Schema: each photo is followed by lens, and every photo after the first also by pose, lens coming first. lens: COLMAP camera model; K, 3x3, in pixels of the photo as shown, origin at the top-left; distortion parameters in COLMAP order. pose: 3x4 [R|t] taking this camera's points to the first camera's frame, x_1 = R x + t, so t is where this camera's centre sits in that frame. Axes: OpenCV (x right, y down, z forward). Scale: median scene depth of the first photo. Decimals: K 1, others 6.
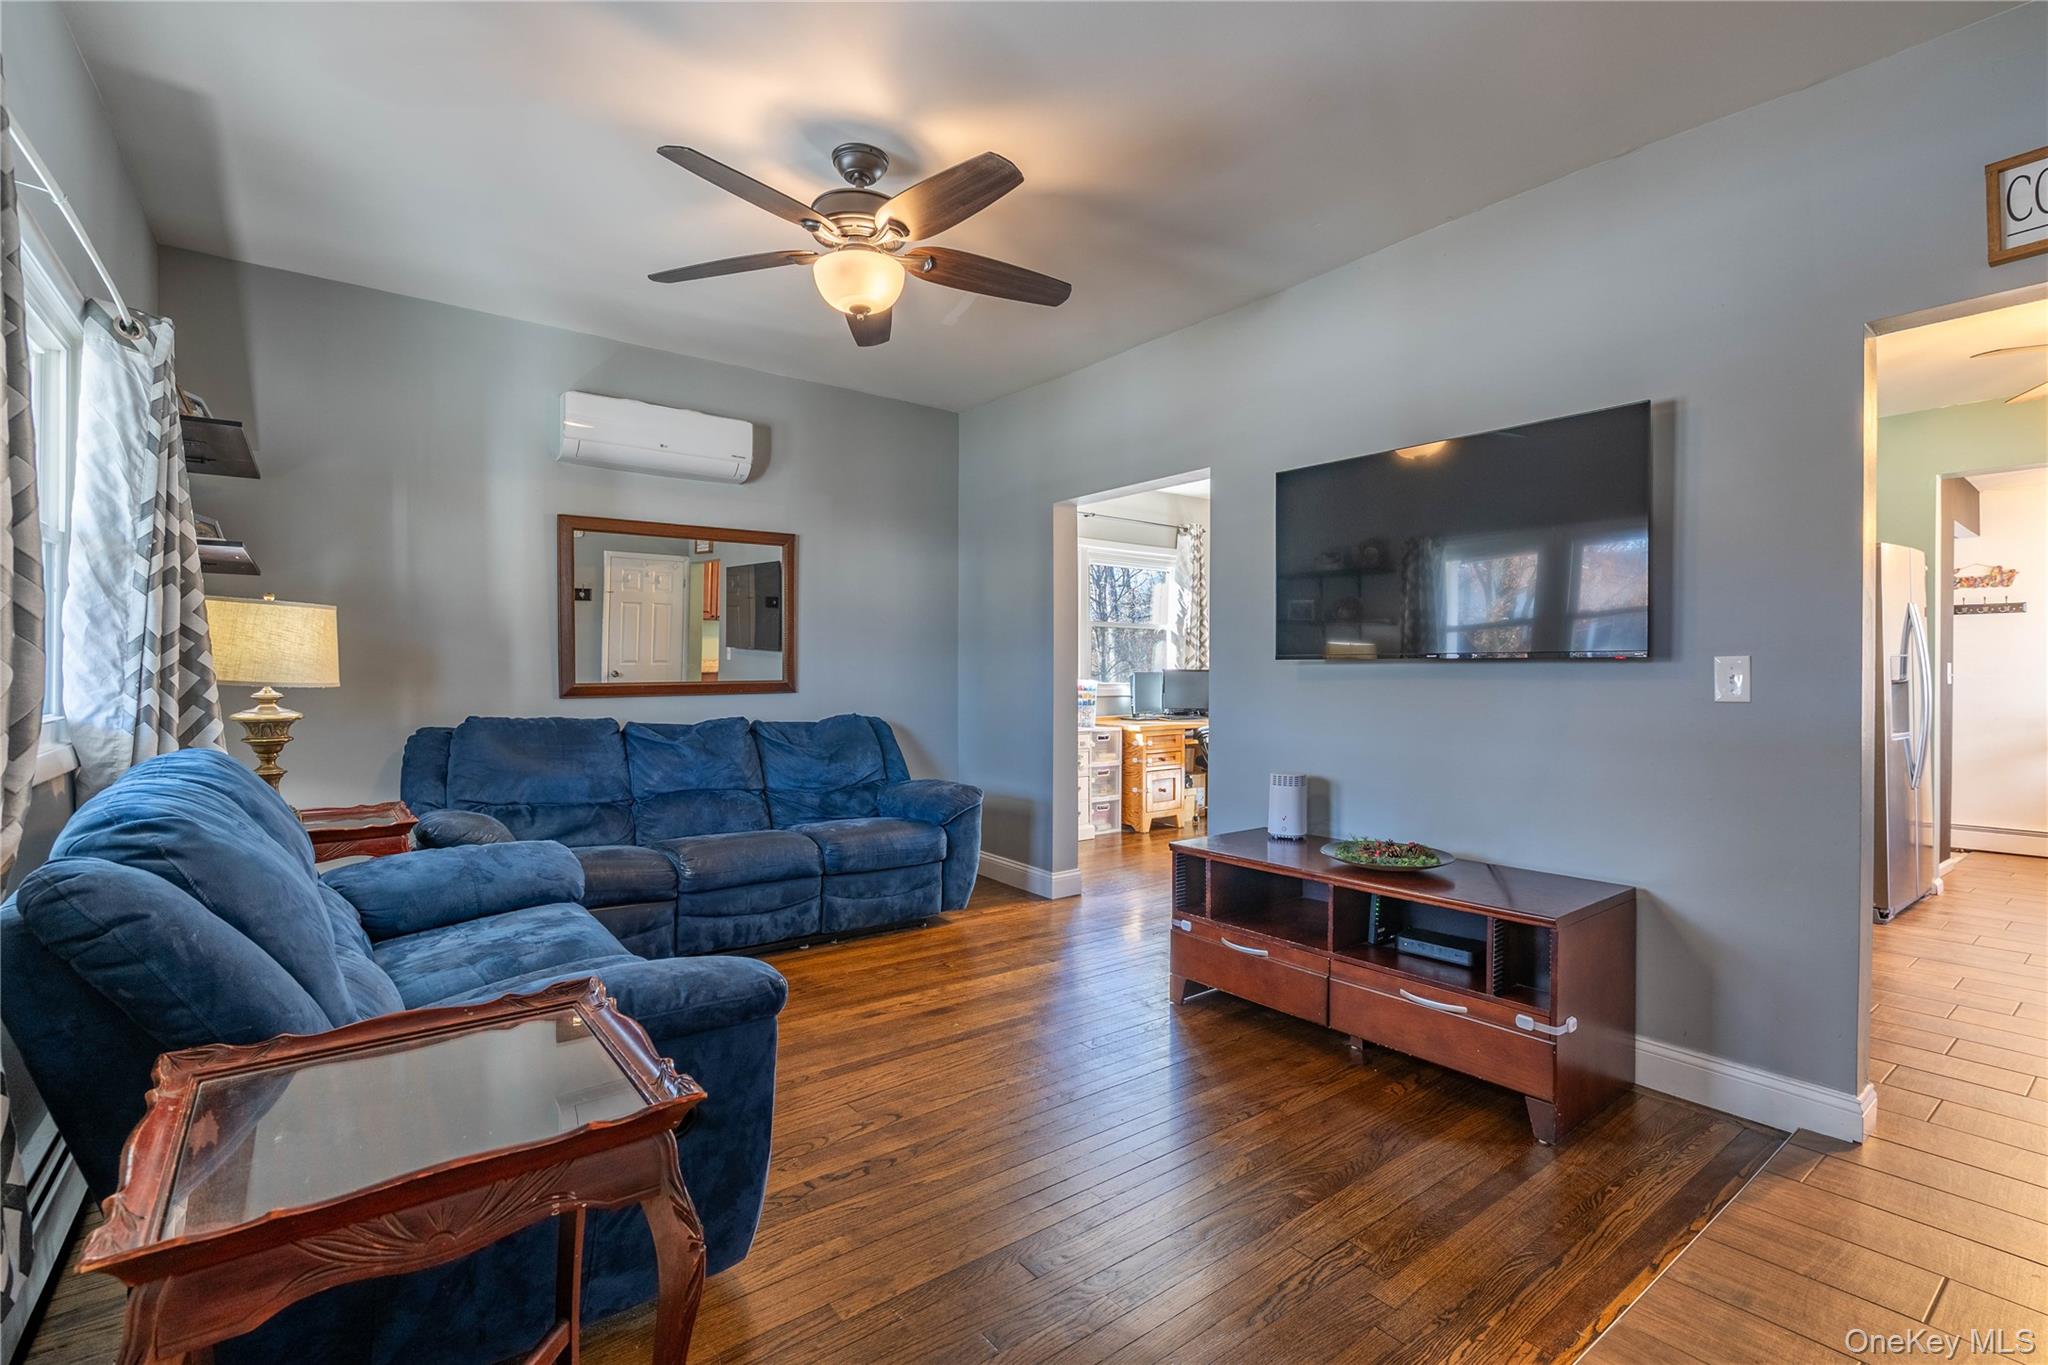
lens RADIAL K [[925.6, 0, 1022.3], [0, 925.6, 674.9], [0, 0, 1]] dist [-0.004385, 0.000843]
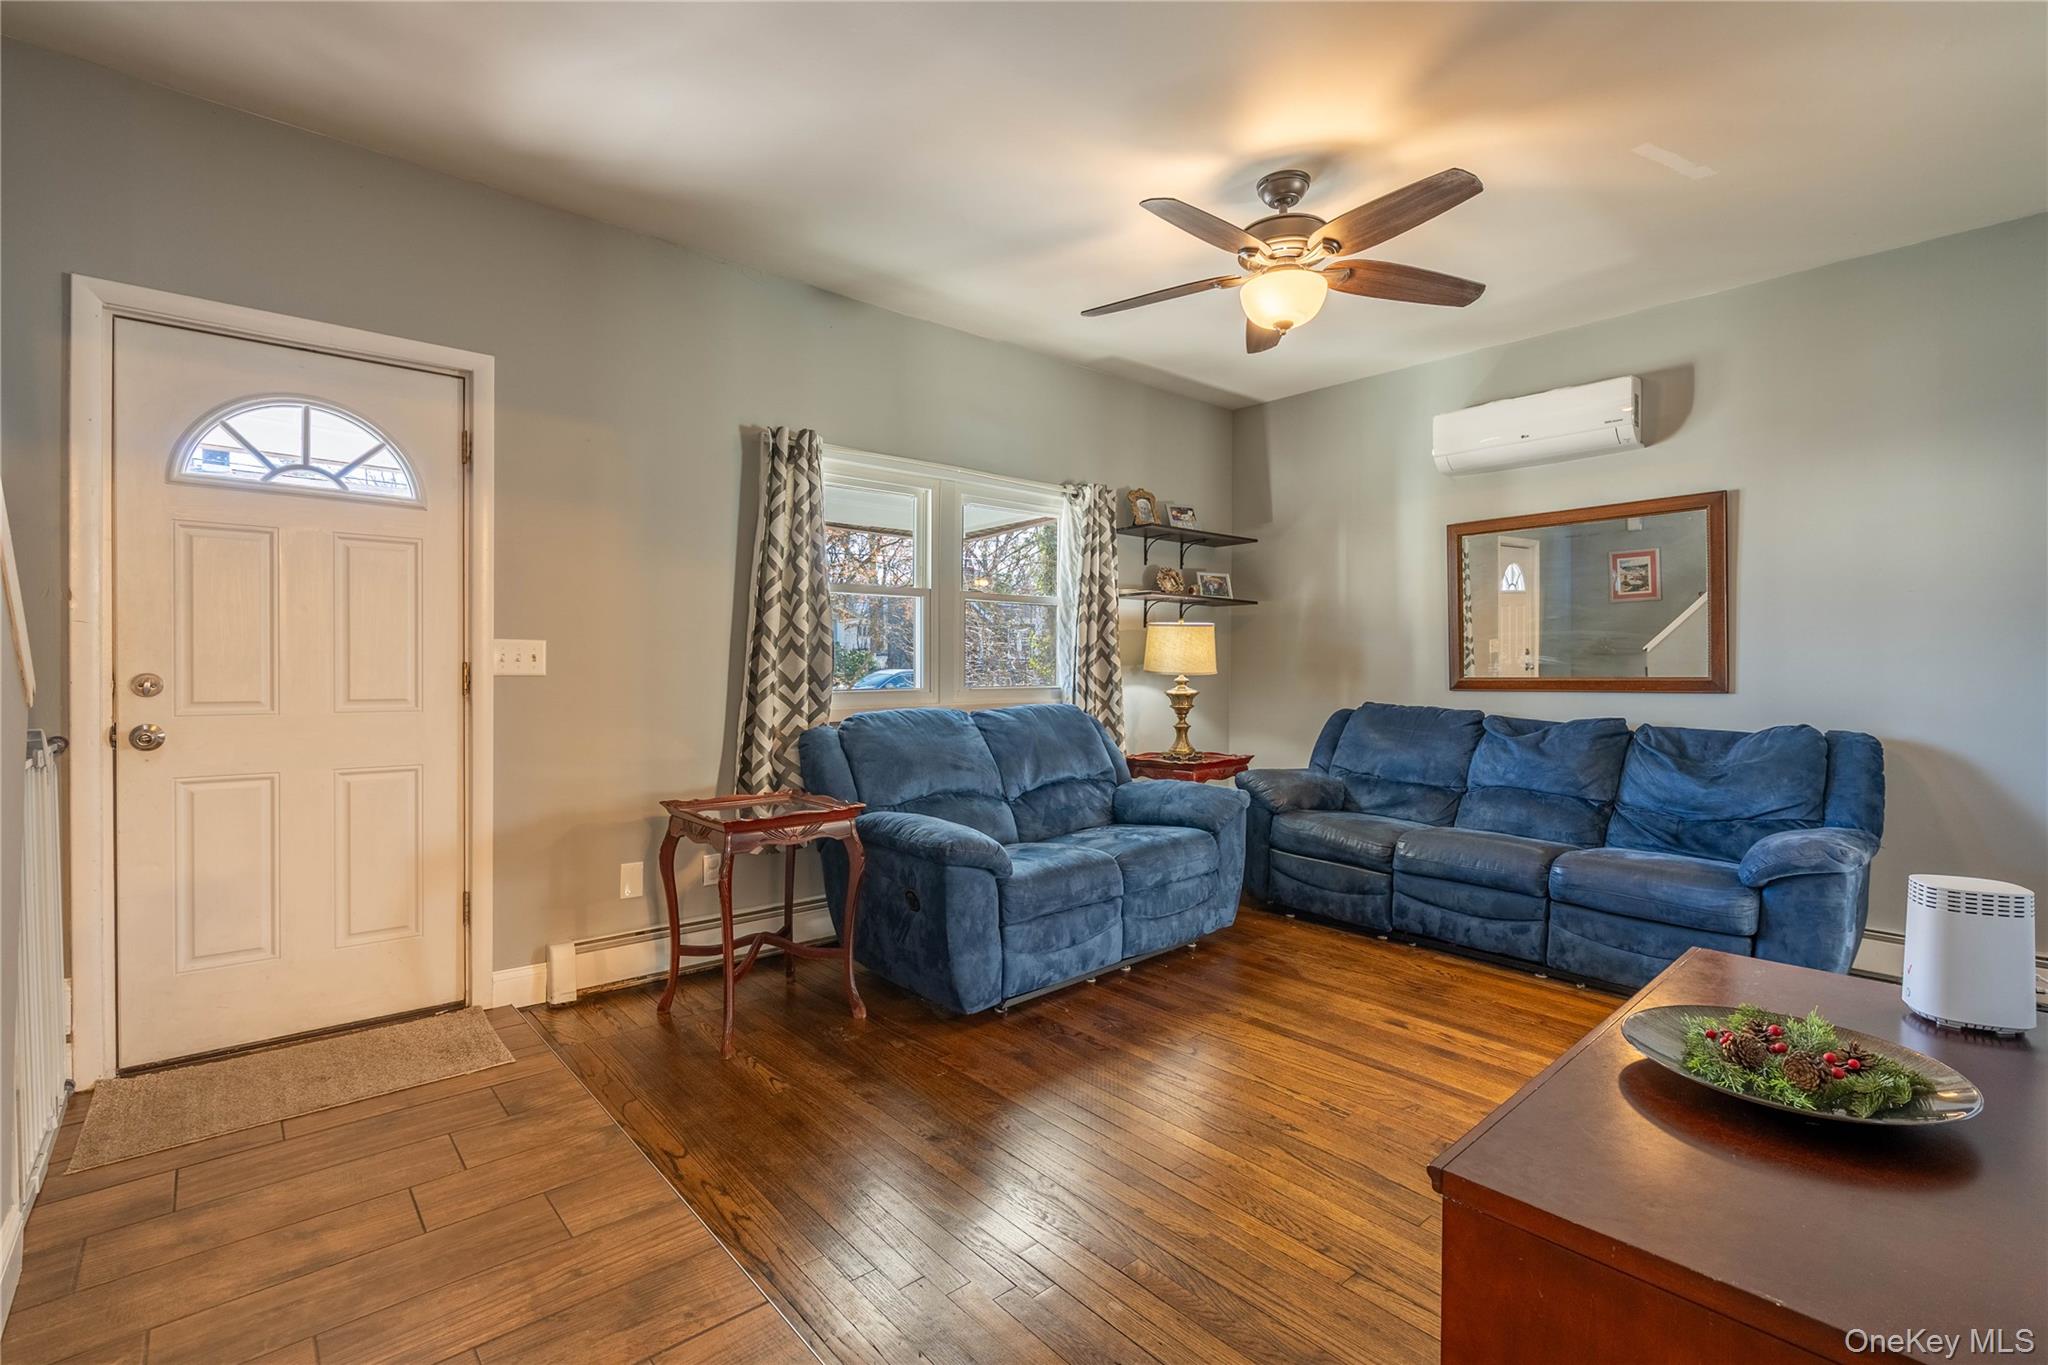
lens RADIAL K [[925.6, 0, 1022.3], [0, 925.6, 674.9], [0, 0, 1]] dist [-0.004385, 0.000843]
pose [[0.063778, 0.007643, -0.997935, 0.539301], [-0.006879, 0.999950, 0.007219, 0.002182], [0.997940, 0.006404, 0.063827, 0.389634]]
